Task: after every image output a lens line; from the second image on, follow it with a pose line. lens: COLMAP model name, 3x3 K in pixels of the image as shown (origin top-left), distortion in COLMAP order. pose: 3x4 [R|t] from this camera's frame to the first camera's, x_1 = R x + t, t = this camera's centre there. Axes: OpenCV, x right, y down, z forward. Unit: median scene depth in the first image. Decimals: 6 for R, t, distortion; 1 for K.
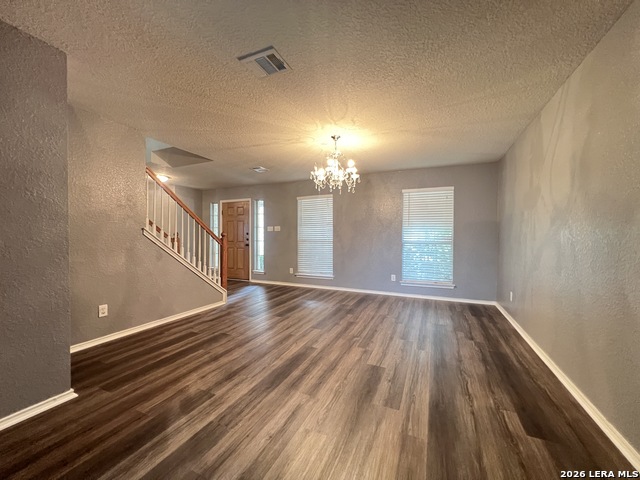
lens RADIAL K [[257.0, 0, 319.1], [0, 257.0, 239.3], [0, 0, 1]] dist [-0.003640, 0.000156]
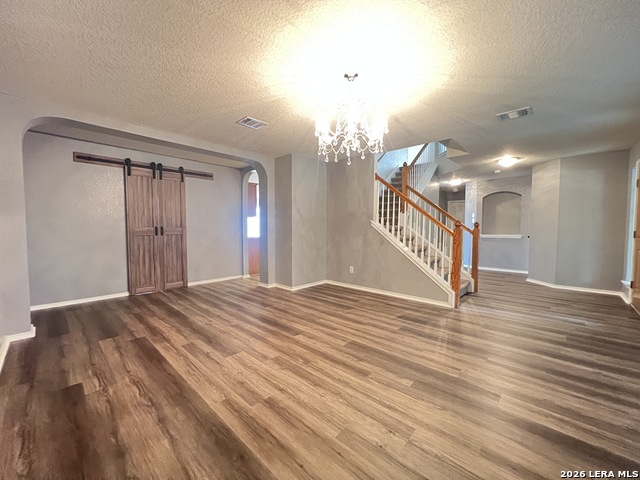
lens RADIAL K [[257.0, 0, 319.1], [0, 257.0, 239.3], [0, 0, 1]] dist [-0.003640, 0.000156]
pose [[-0.321224, 0.039192, -0.946192, 0.871186], [-0.014653, 0.998818, 0.046346, -0.004563], [0.946890, 0.028752, -0.320270, 1.353733]]
